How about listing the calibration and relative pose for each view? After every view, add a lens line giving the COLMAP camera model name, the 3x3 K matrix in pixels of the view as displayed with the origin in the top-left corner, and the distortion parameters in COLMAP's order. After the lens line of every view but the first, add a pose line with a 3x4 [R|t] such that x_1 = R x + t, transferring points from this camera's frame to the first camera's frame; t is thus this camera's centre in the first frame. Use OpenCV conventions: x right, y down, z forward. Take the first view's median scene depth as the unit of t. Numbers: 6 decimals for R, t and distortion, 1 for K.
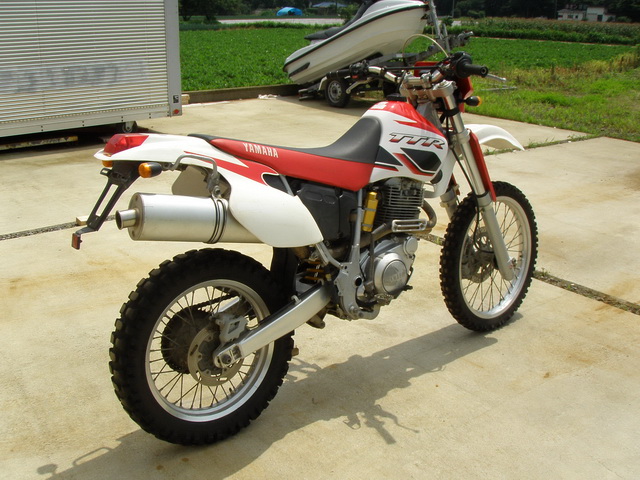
lens RADIAL K [[707.0, 0, 313.7], [0, 707.0, 254.4], [0, 0, 1]] dist [-0.216850, 0.196108]
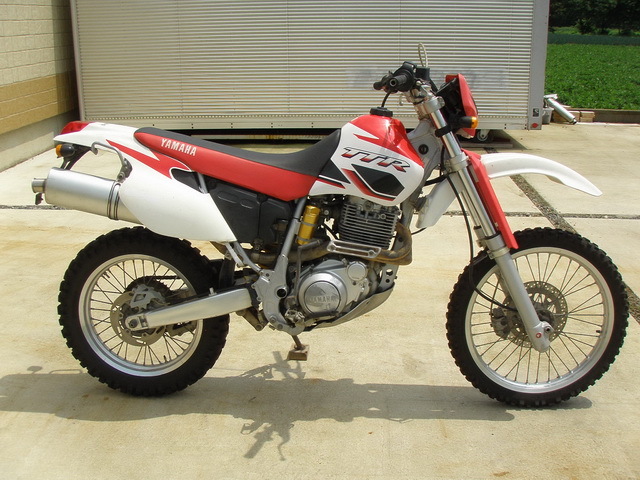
lens RADIAL K [[707.0, 0, 313.7], [0, 707.0, 254.4], [0, 0, 1]] dist [-0.216850, 0.196108]
pose [[0.744637, 0.200428, -0.636667, 0.704713], [-0.208744, 0.975933, 0.063087, -0.084116], [0.633989, 0.085923, 0.768554, 0.265408]]
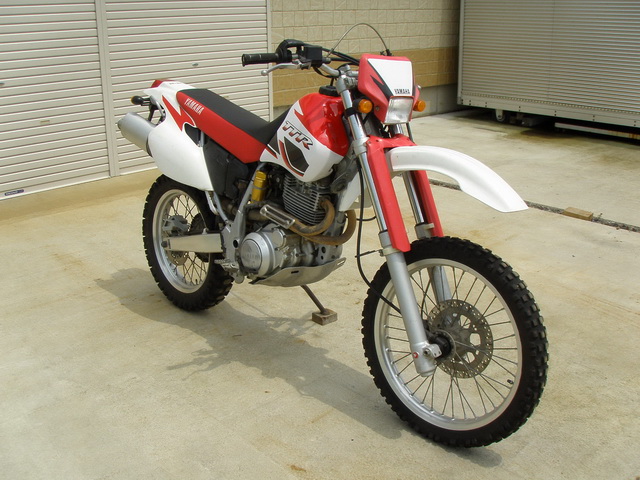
lens RADIAL K [[707.0, 0, 313.7], [0, 707.0, 254.4], [0, 0, 1]] dist [-0.216850, 0.196108]
pose [[0.089769, 0.328740, -0.940144, 1.108017], [-0.319137, 0.903677, 0.285516, -0.297903], [0.943447, 0.274404, 0.186035, 0.905181]]
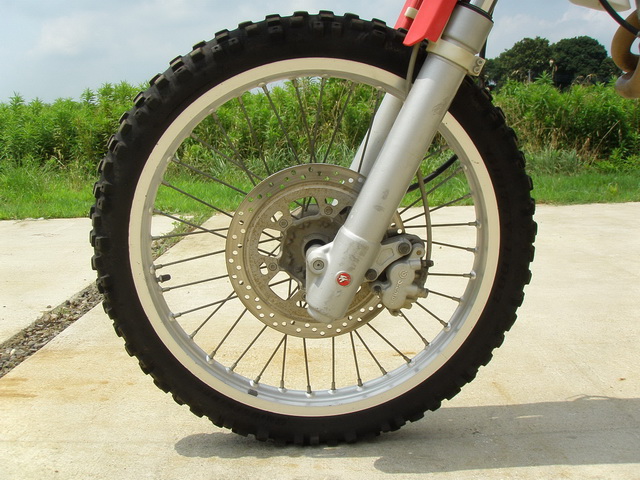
lens RADIAL K [[707.0, 0, 313.7], [0, 707.0, 254.4], [0, 0, 1]] dist [-0.216850, 0.196108]
pose [[-0.776890, -0.094520, 0.622501, 0.055124], [0.227702, 0.879576, 0.417729, -0.170191], [-0.587021, 0.466274, -0.661812, 1.552489]]
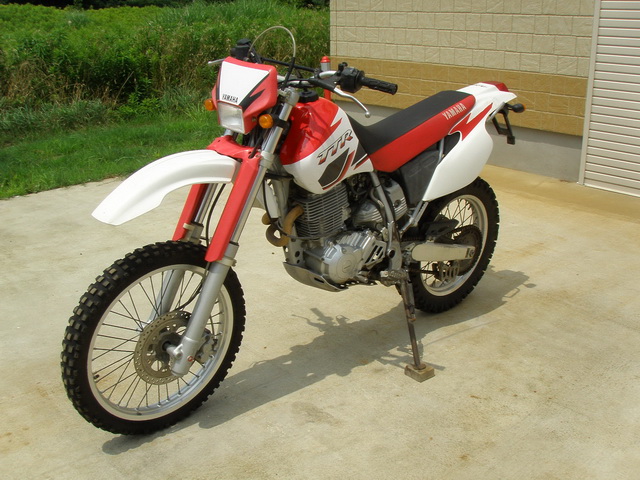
lens RADIAL K [[707.0, 0, 313.7], [0, 707.0, 254.4], [0, 0, 1]] dist [-0.216850, 0.196108]
pose [[-0.999028, 0.017744, -0.040341, 0.156594], [-0.011685, 0.775949, 0.630687, -0.662277], [0.042493, 0.630545, -0.774988, 1.909496]]
